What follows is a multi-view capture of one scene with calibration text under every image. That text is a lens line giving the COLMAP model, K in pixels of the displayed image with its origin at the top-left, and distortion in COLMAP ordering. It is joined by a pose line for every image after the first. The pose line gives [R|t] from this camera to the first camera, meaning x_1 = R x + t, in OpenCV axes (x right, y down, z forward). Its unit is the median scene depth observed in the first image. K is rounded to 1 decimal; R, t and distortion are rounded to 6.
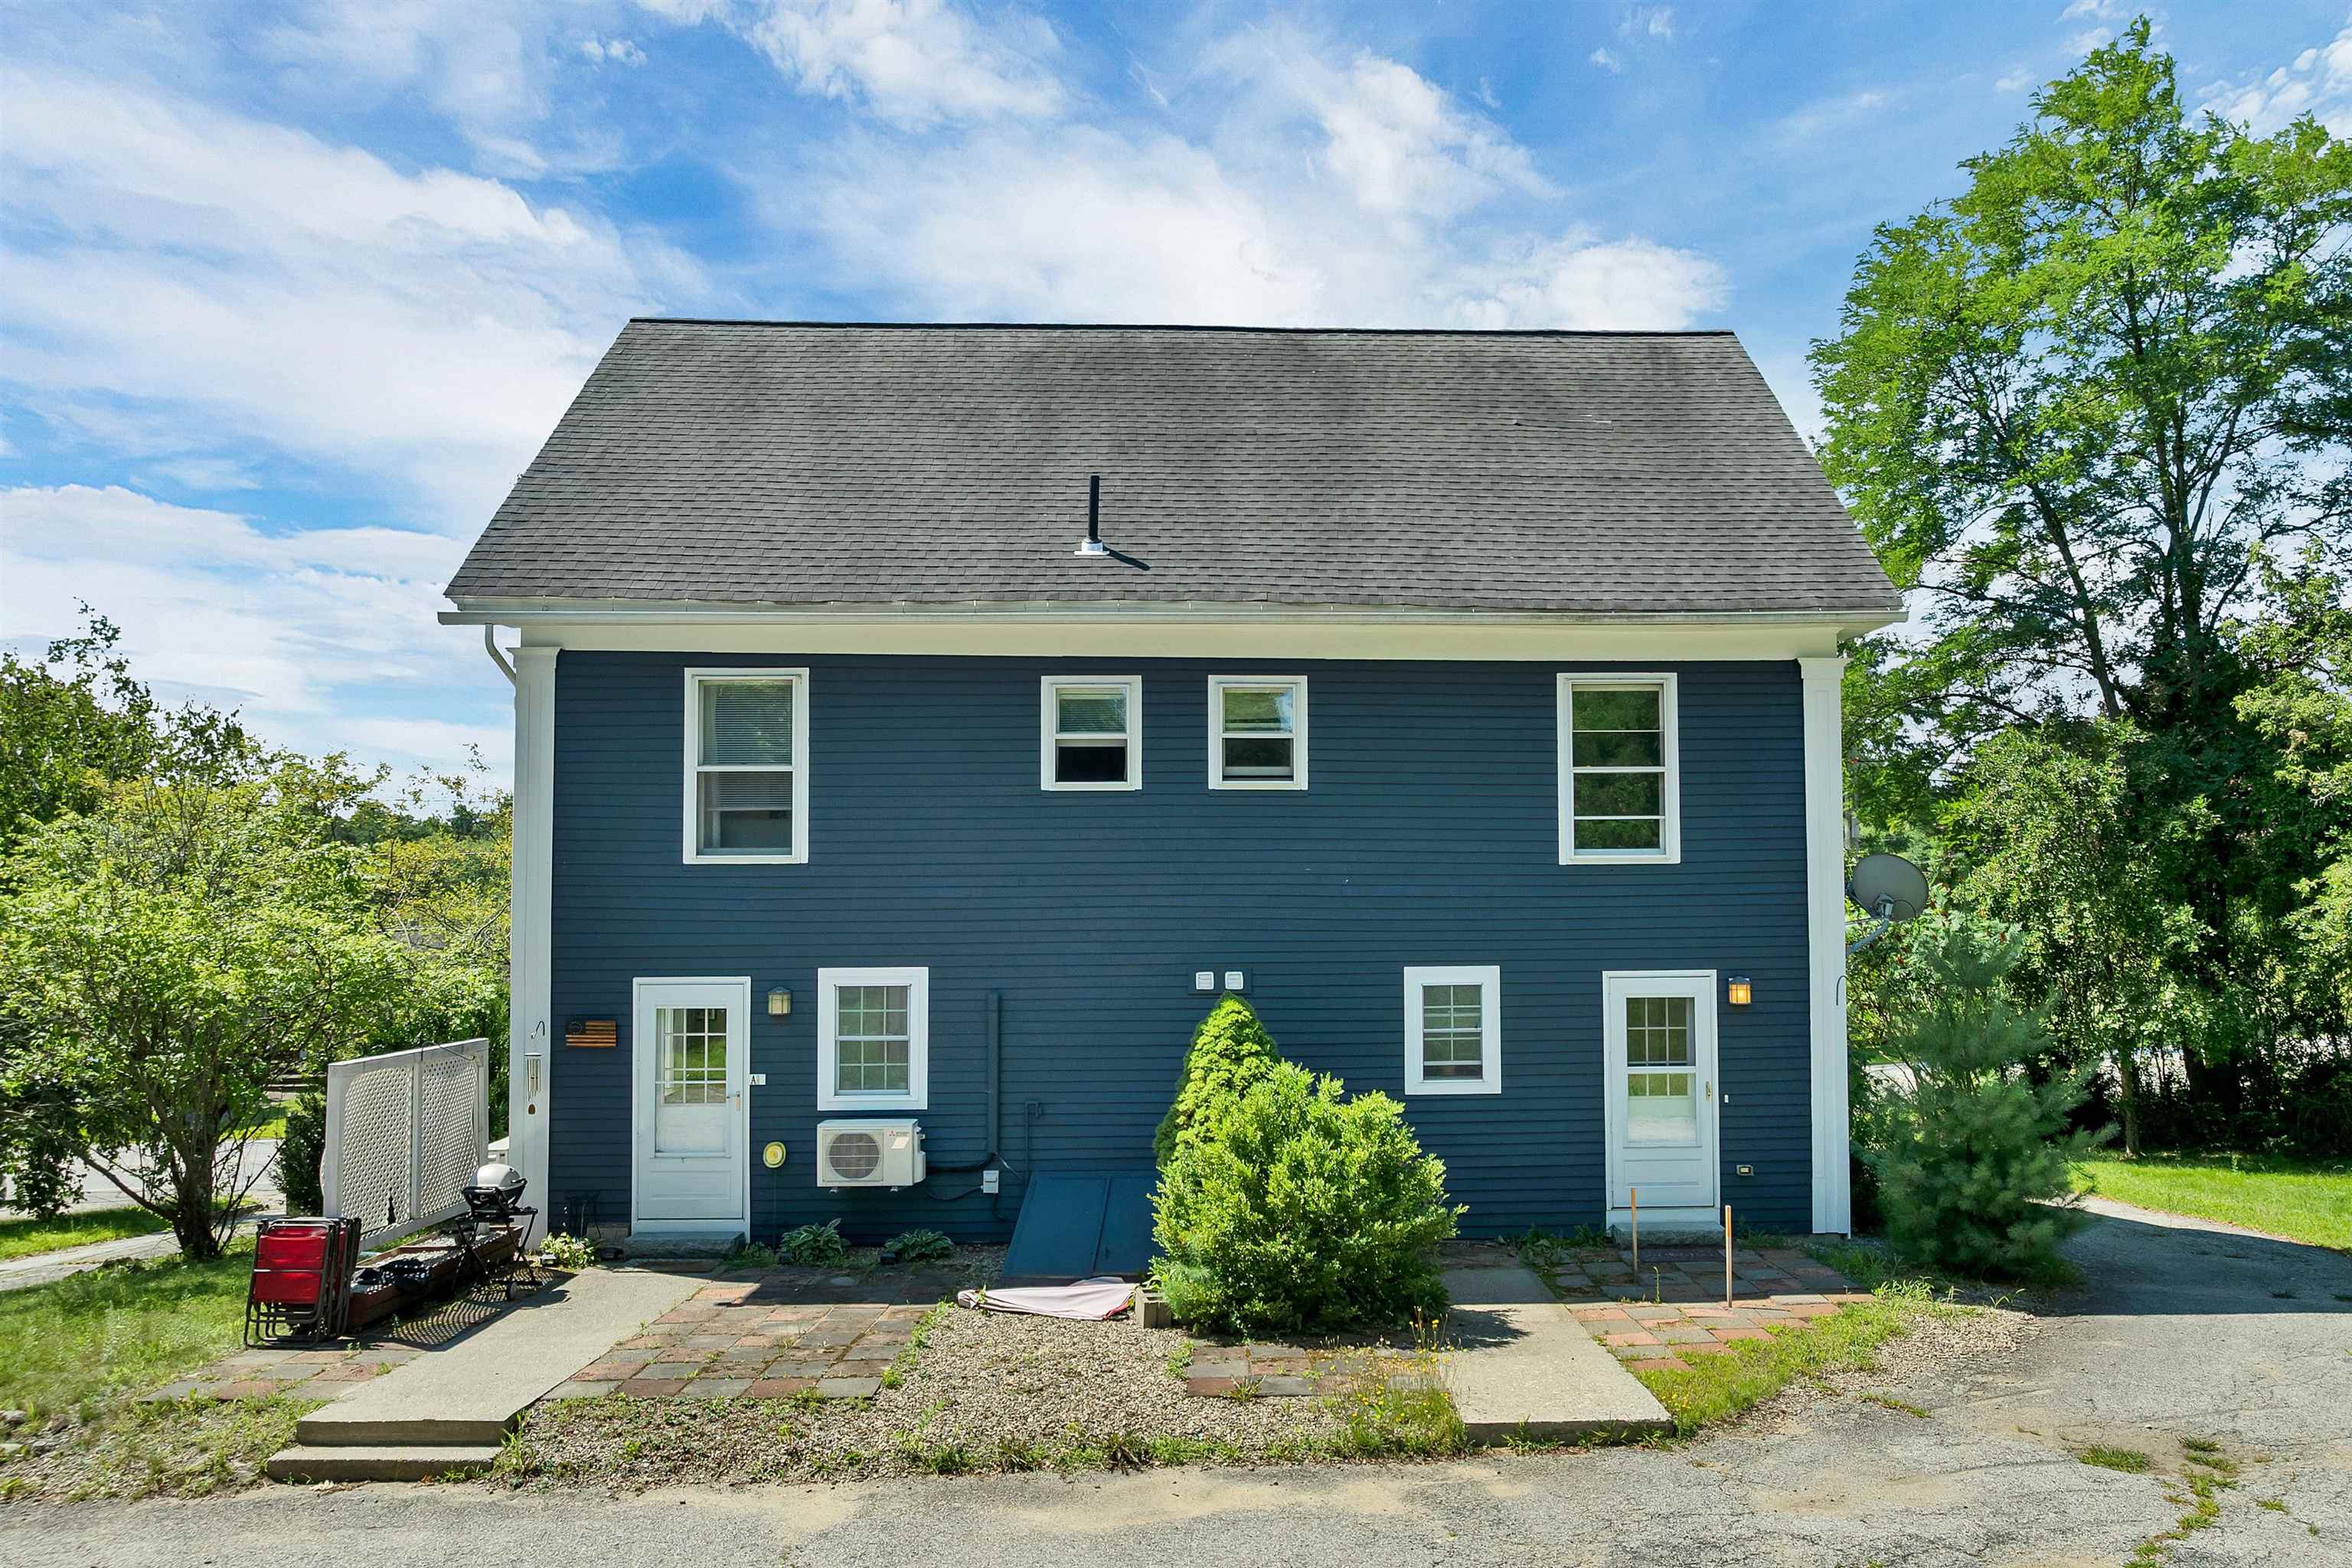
lens RADIAL K [[1704.1, 0, 1285.1], [0, 1704.1, 805.3], [0, 0, 1]] dist [-0.039440, -0.004617]
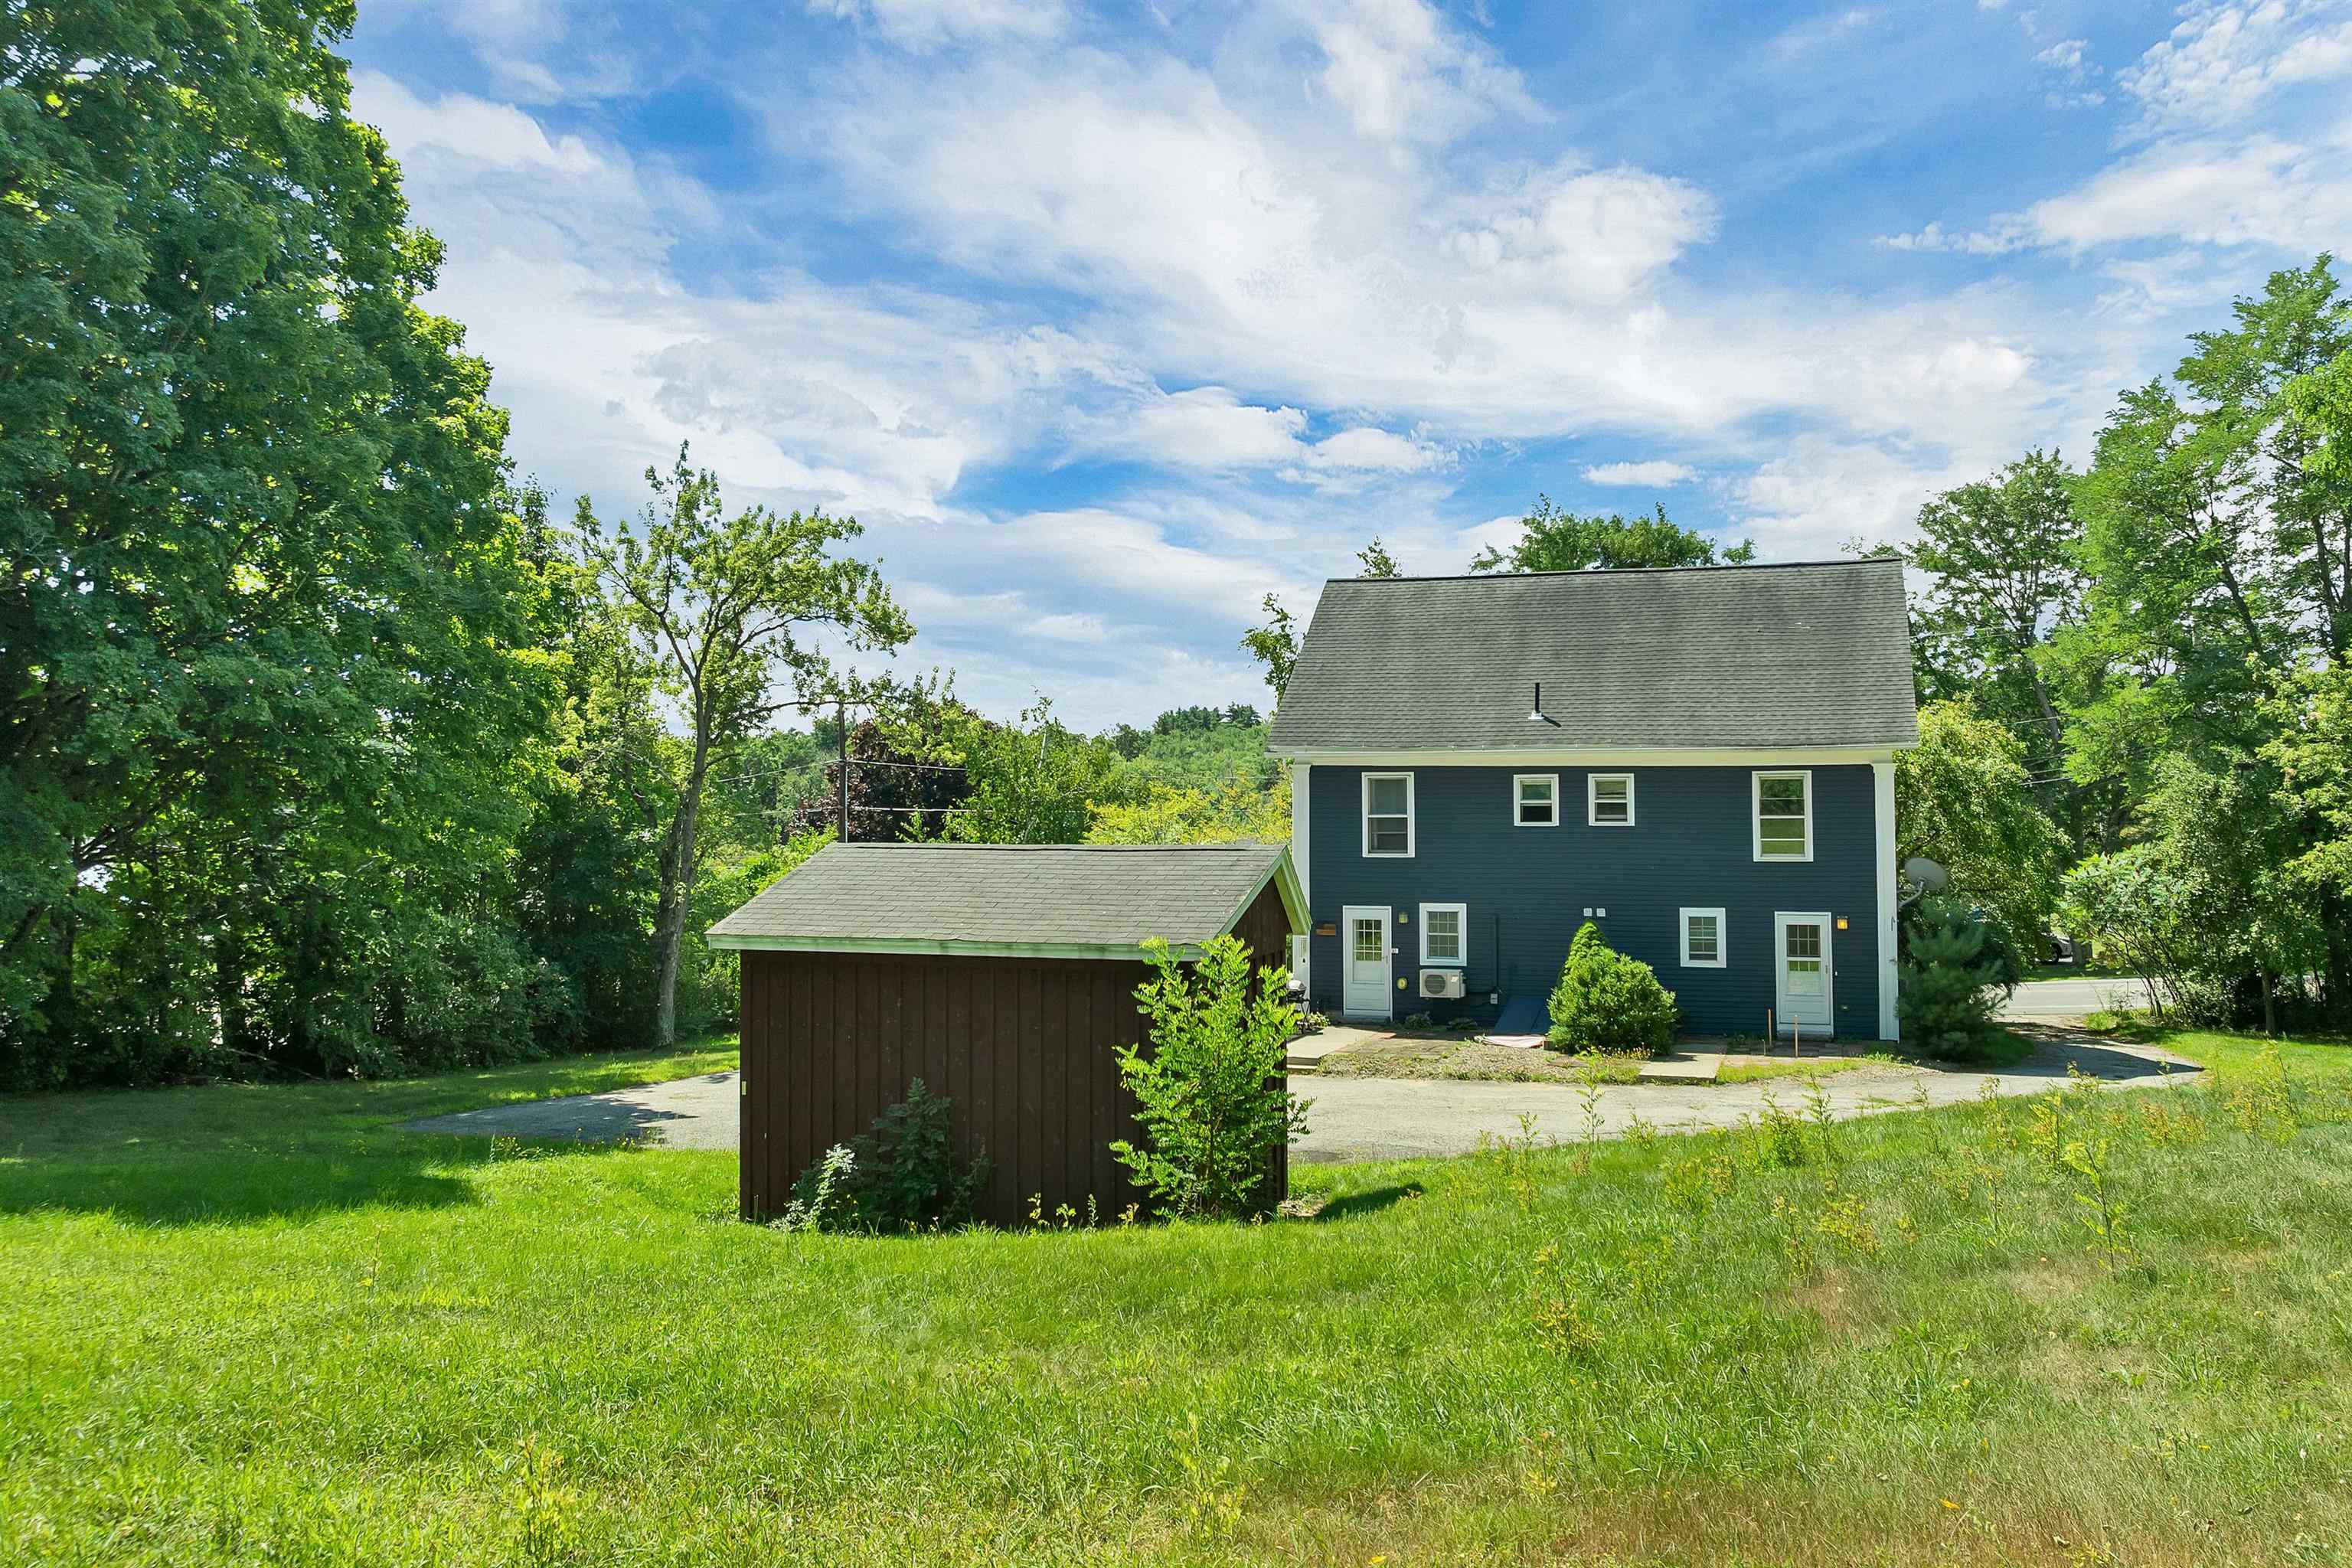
lens RADIAL K [[1680.7, 0, 1304.7], [0, 1680.7, 705.5], [0, 0, 1]] dist [-0.041022, -0.002472]
pose [[0.942544, -0.017106, -0.333645, 0.338216], [0.015958, 0.999854, -0.006180, -0.158311], [0.333702, 0.000501, 0.942678, -1.182048]]
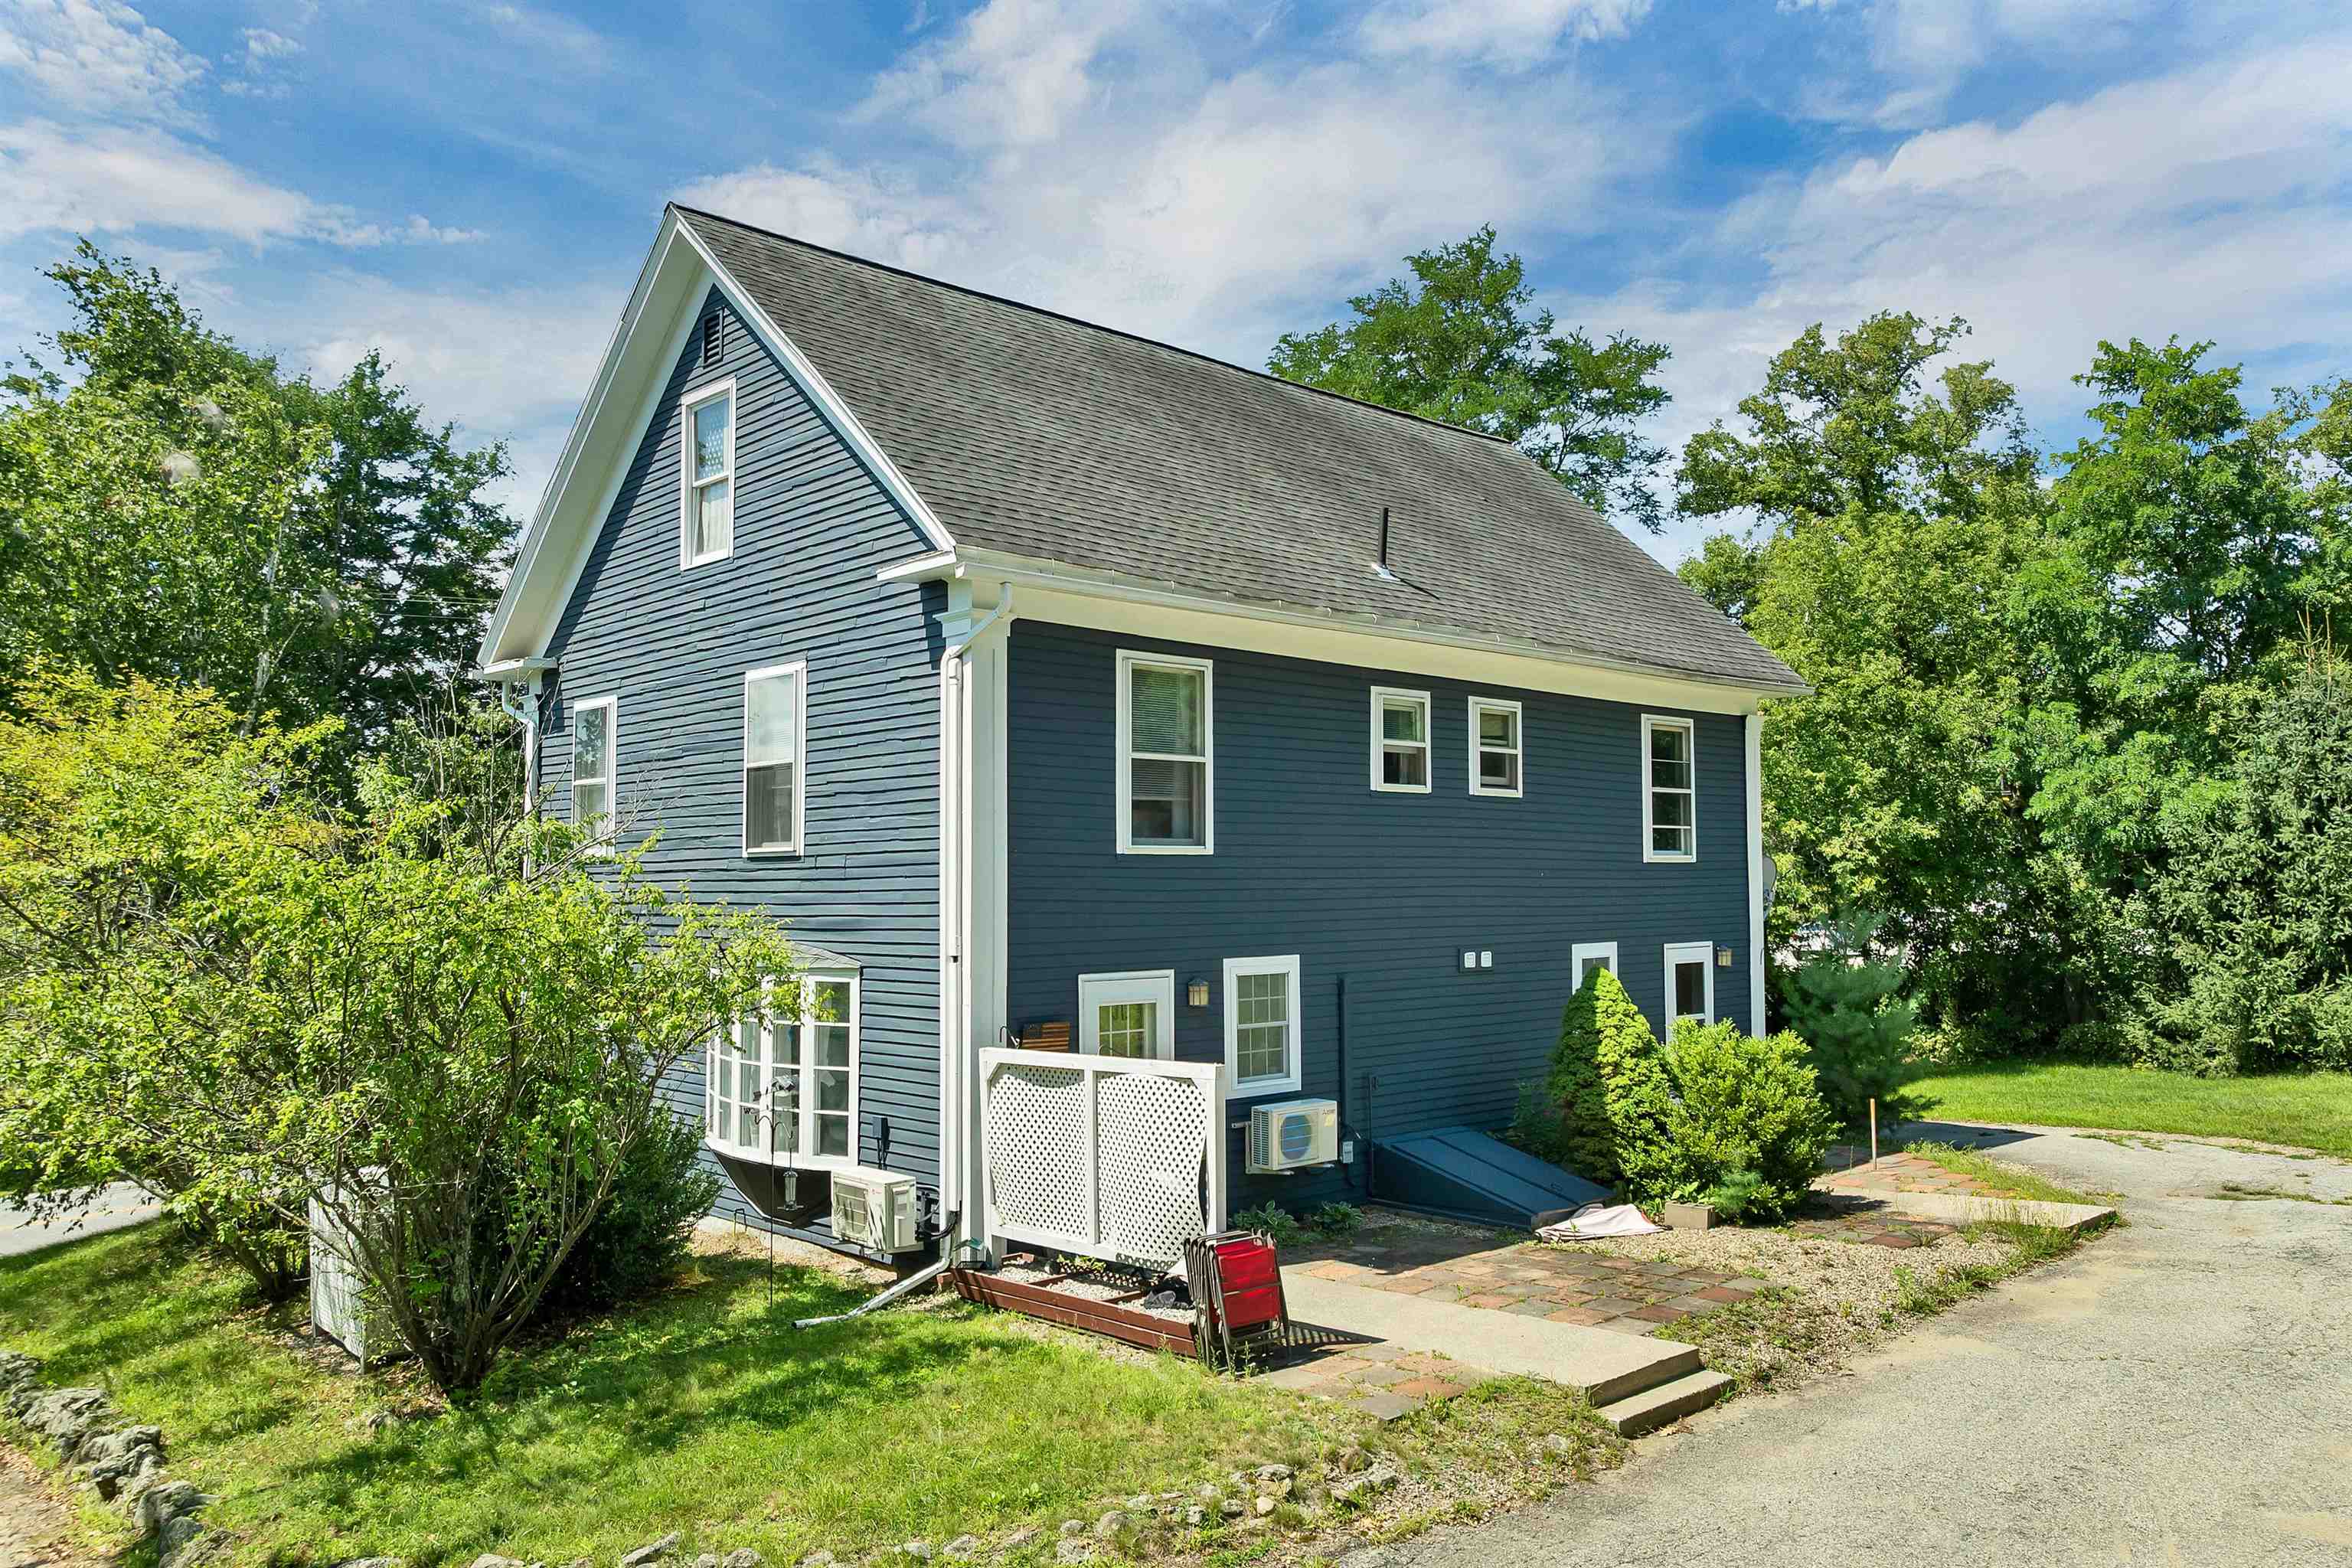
lens RADIAL K [[1731.2, 0, 1247.2], [0, 1731.2, 780.5], [0, 0, 1]] dist [-0.056883, -0.003574]
pose [[0.753428, 0.039650, 0.656334, -0.933682], [-0.028113, 0.999210, -0.028091, 0.018518], [-0.656929, 0.002713, 0.753947, 0.214413]]
